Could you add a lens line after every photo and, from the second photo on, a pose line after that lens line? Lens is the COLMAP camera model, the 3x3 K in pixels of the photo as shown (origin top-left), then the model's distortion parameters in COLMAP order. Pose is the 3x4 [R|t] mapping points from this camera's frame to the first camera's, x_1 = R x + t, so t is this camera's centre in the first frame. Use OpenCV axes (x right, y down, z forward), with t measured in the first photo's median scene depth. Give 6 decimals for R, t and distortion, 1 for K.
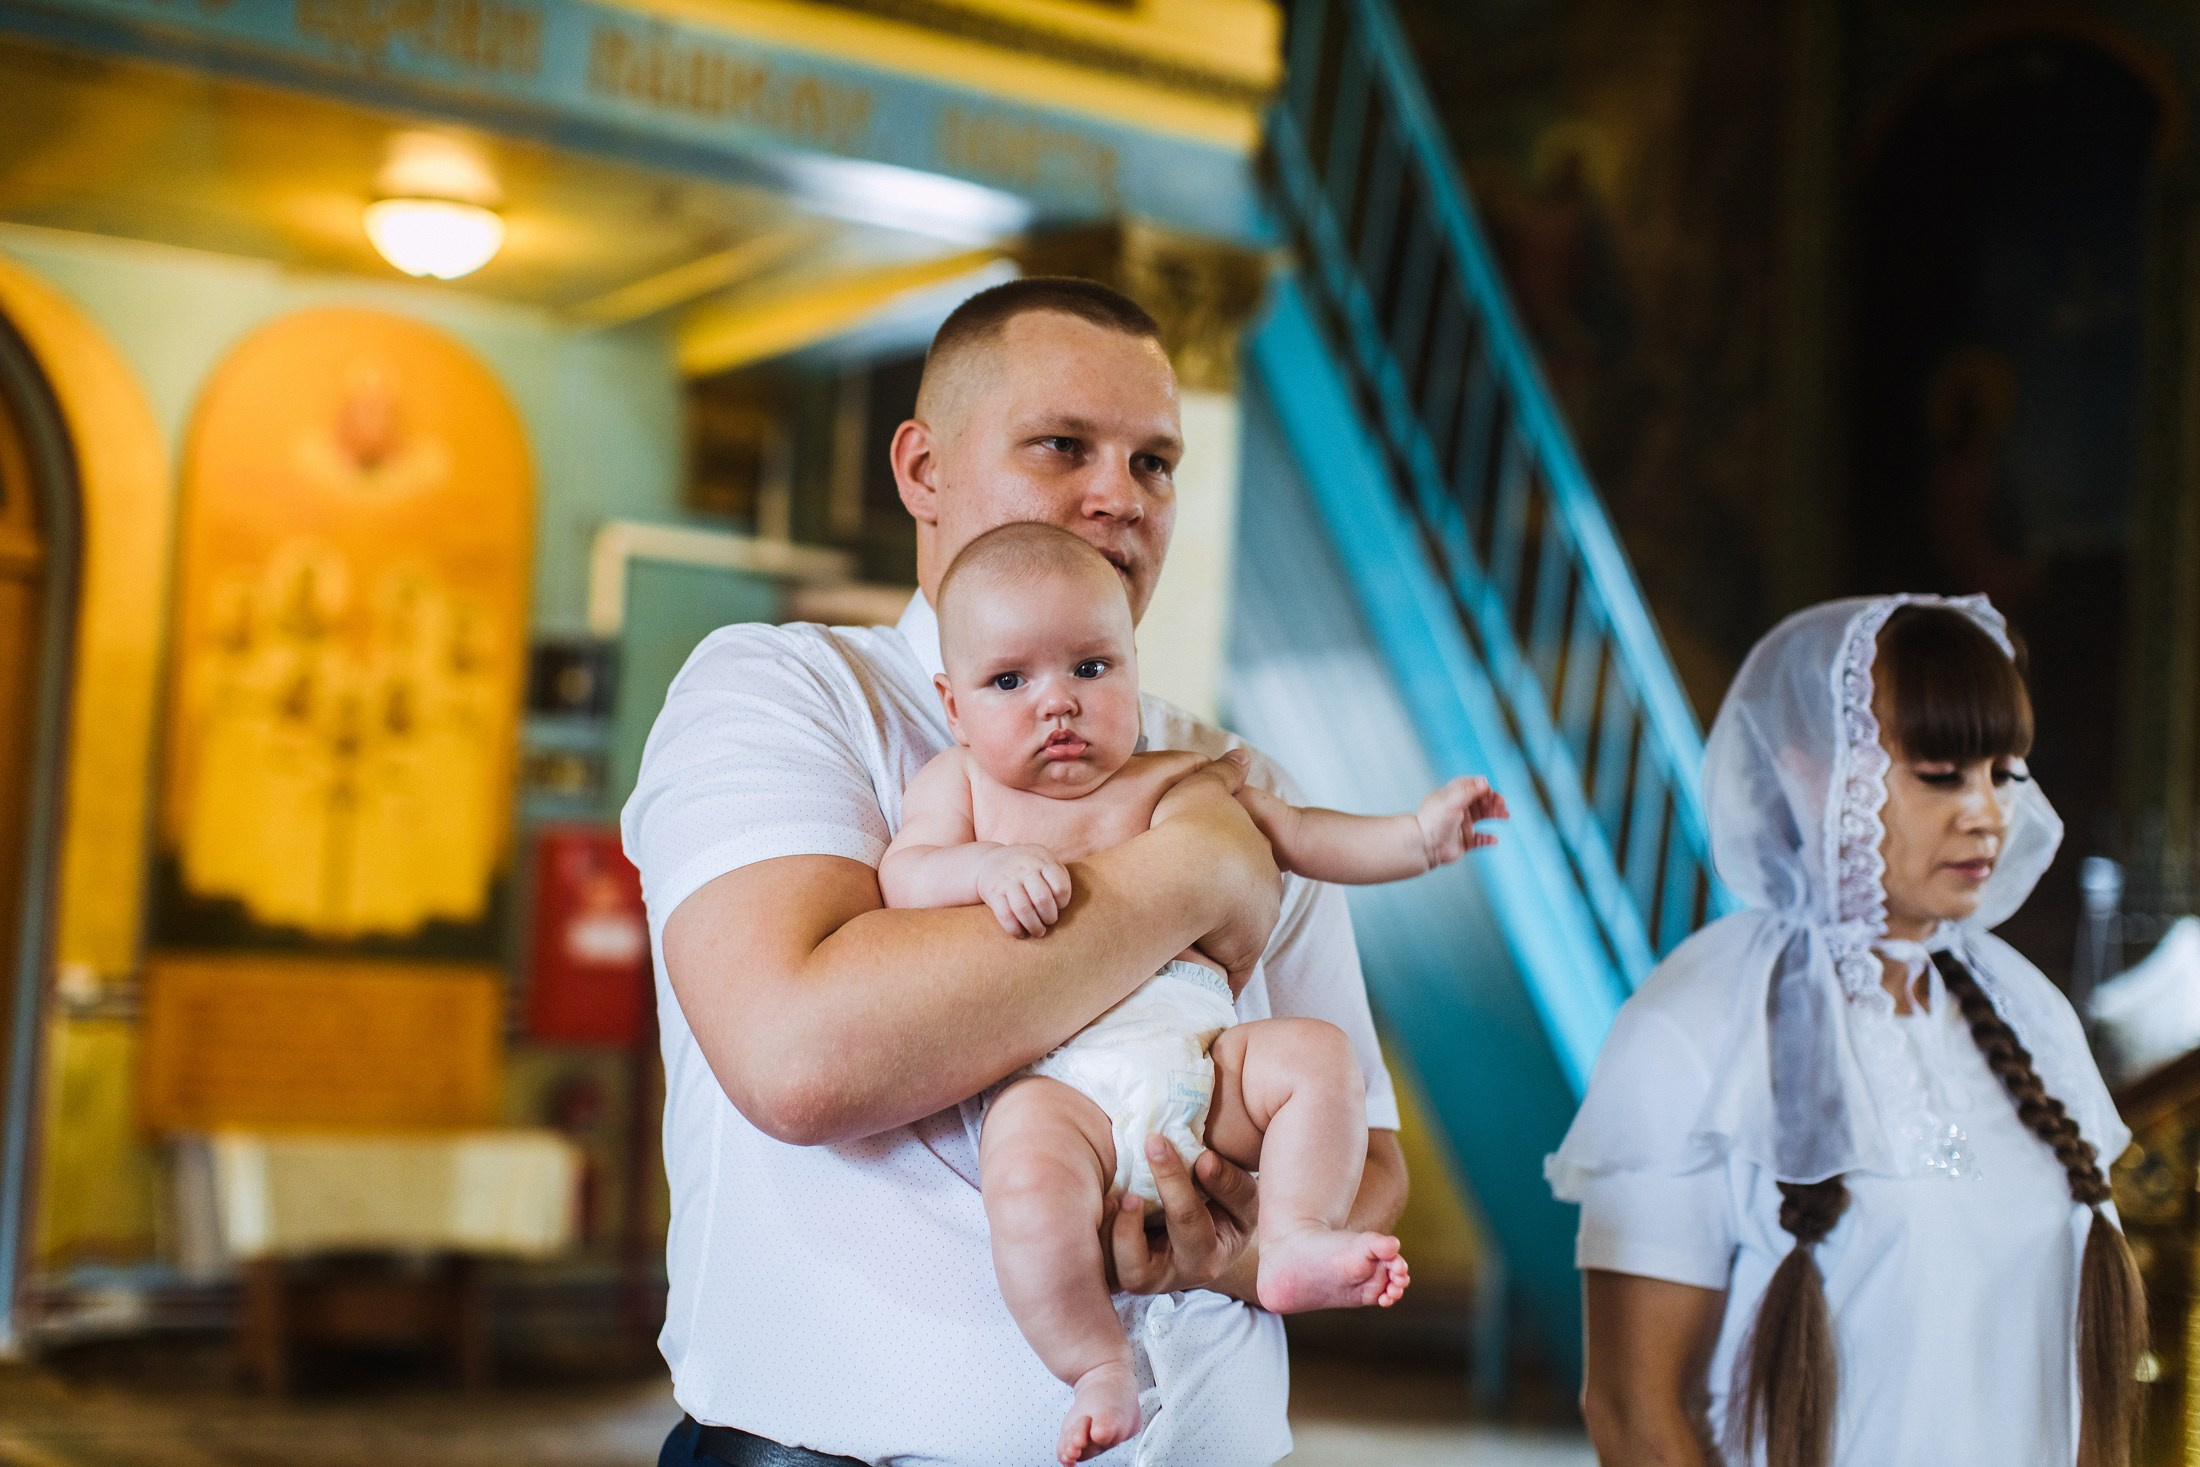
lens RADIAL K [[3224.5, 0, 1101.9], [0, 3224.5, 723.6], [0, 0, 1]] dist [0.023876, 0.000000]
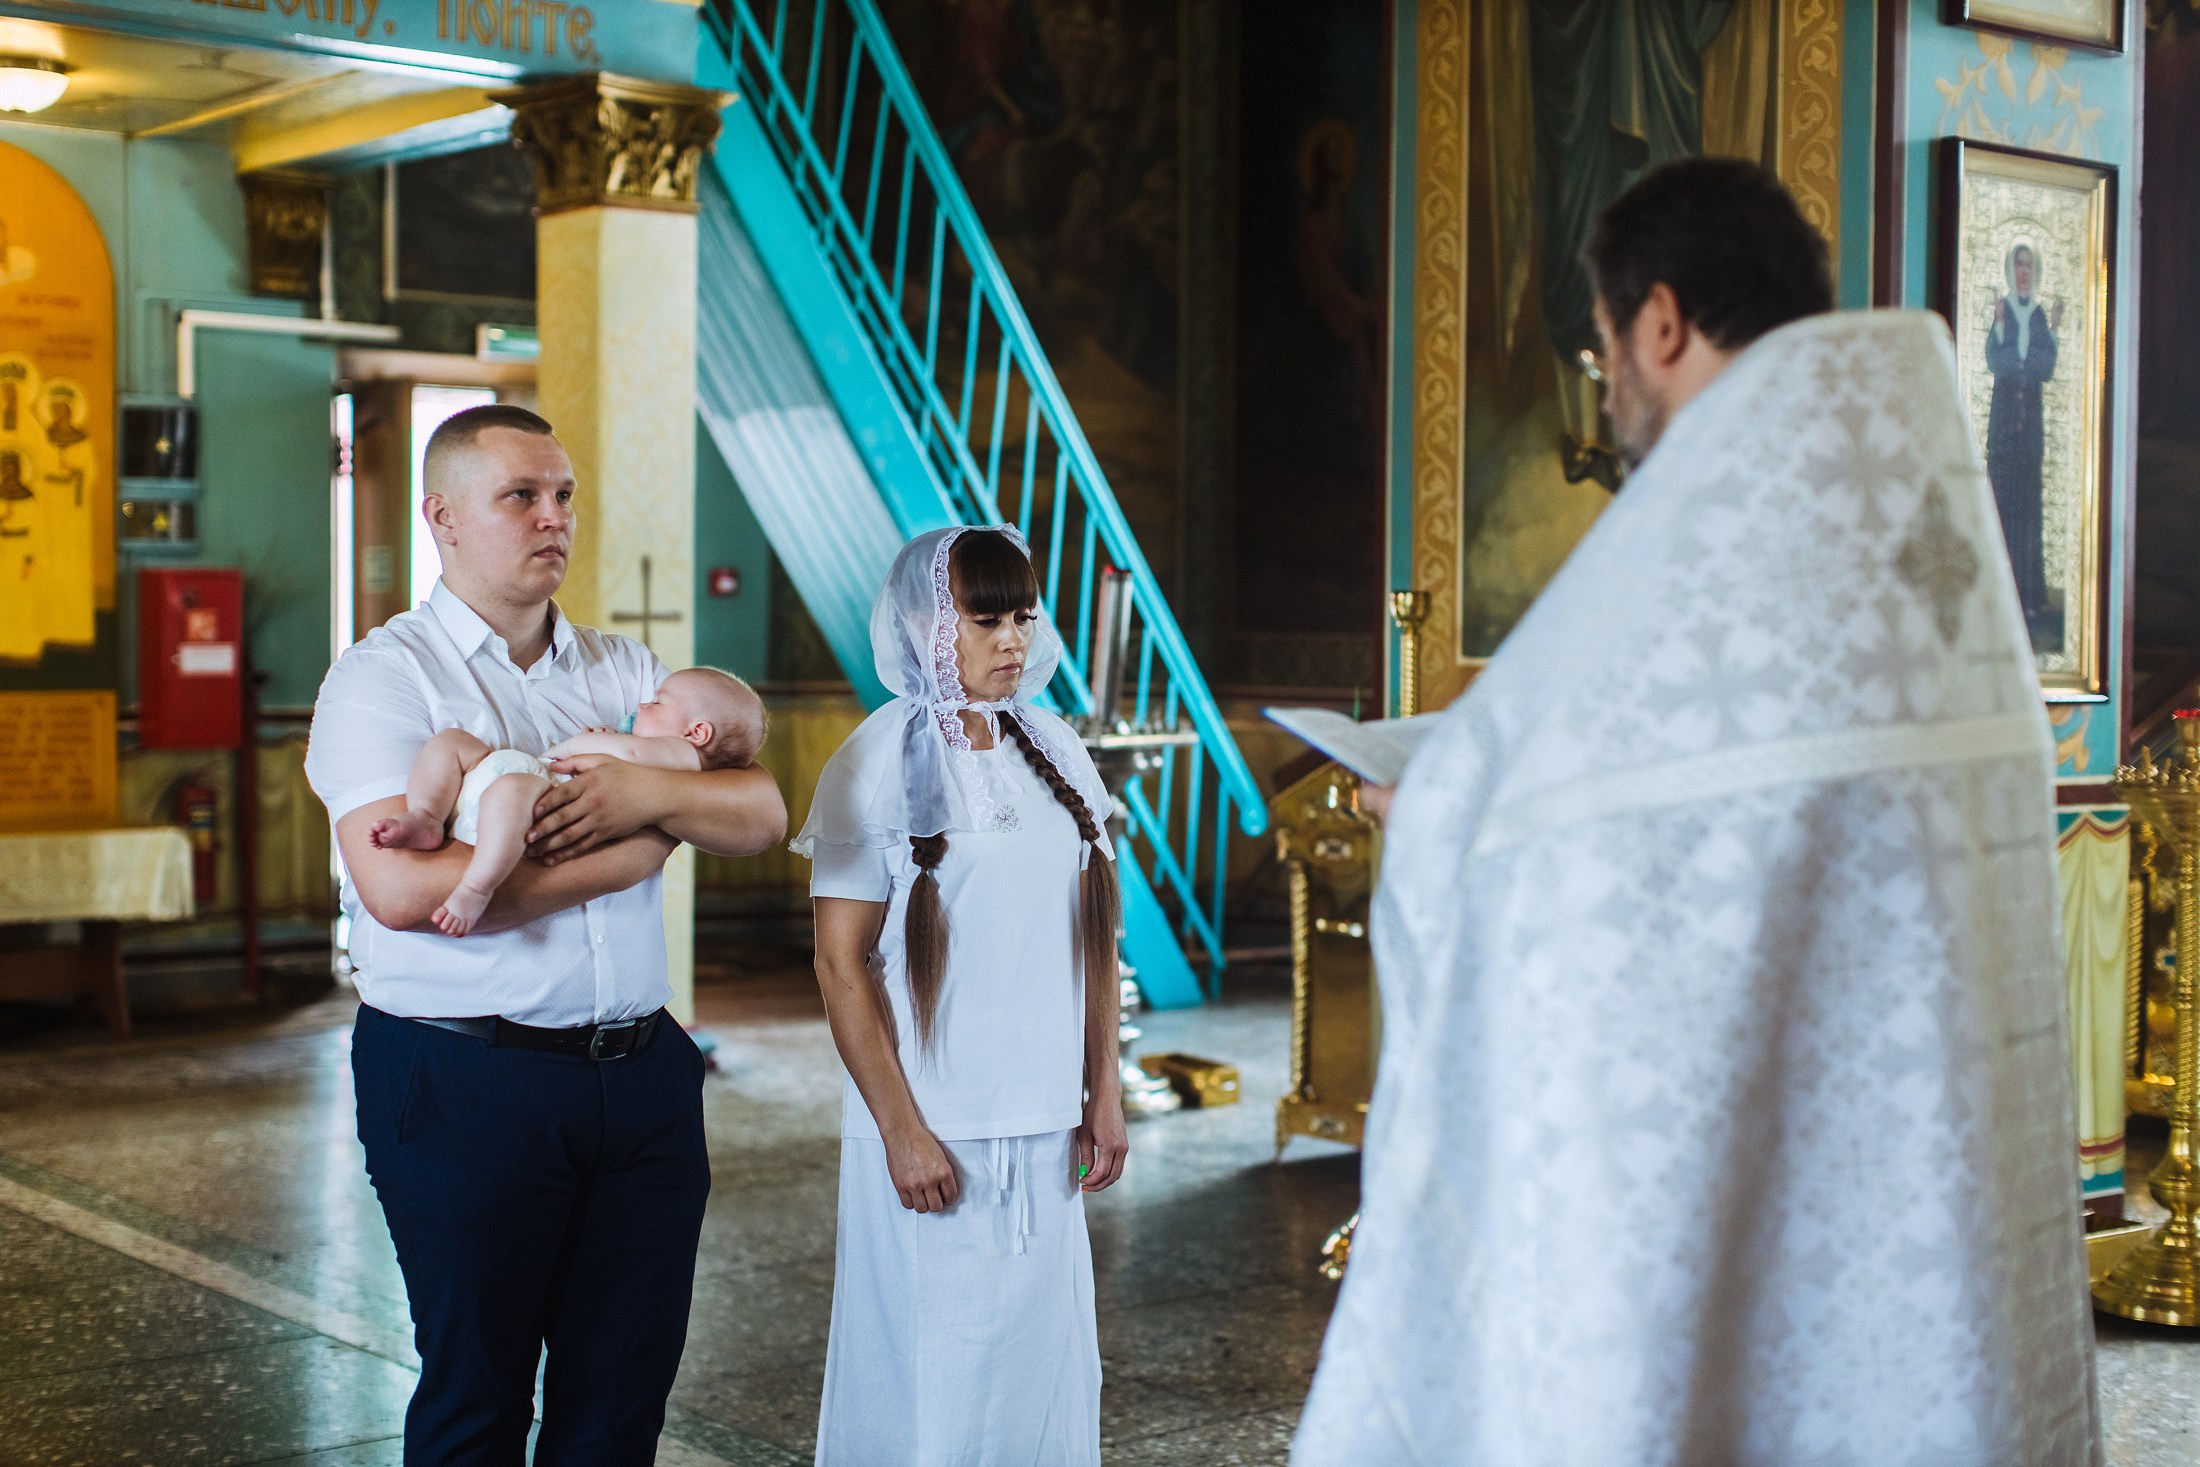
lens RADIAL K [[3224.5, 0, 1108.9], [0, 3224.5, 729.3], [0, 0, 1]] dist [0.023876, 0.000000]
pose [[0.990265, -0.052115, 0.129067, 0.023904], [0.036762, 0.992261, 0.118605, -0.040373], [-0.134249, -0.112706, 0.984517, -0.245718]]
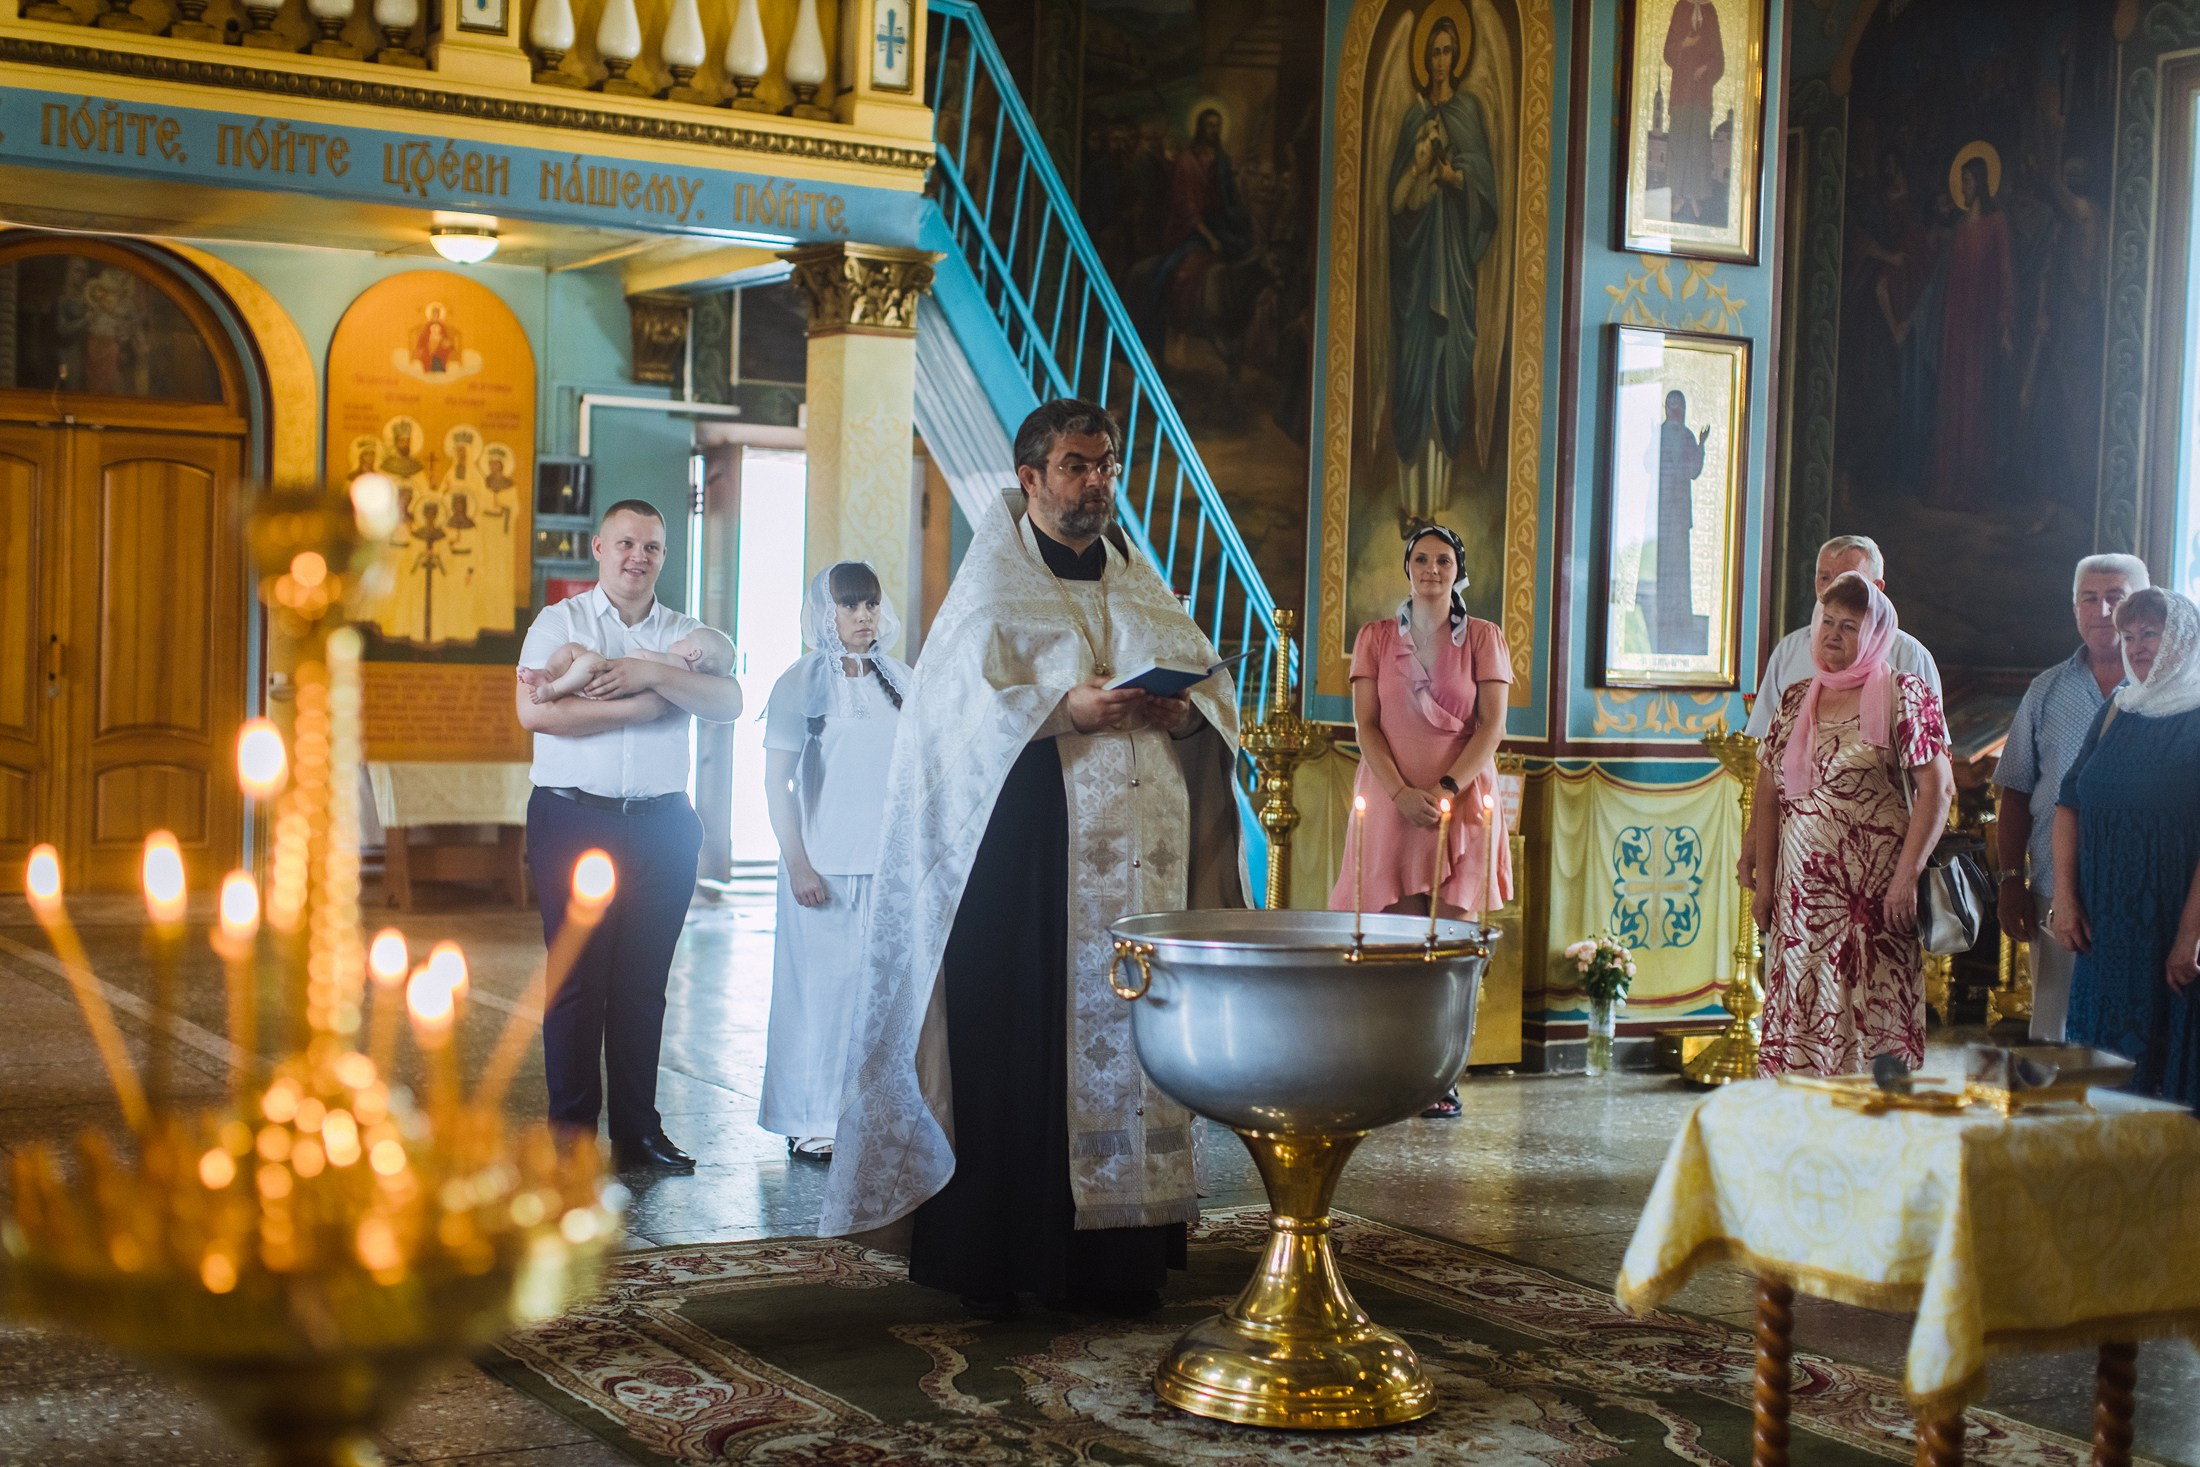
lens RADIAL K [[3224.5, 0, 1108.1], [0, 3224.5, 734.9], [0, 0, 1]] dist [0.023876, 0.000000]
pose [[0.999376, -0.024523, -0.025438, 0.166910], [0.027114, 0.993878, 0.107102, -0.063086], [0.022656, -0.107724, 0.993923, -0.708749]]
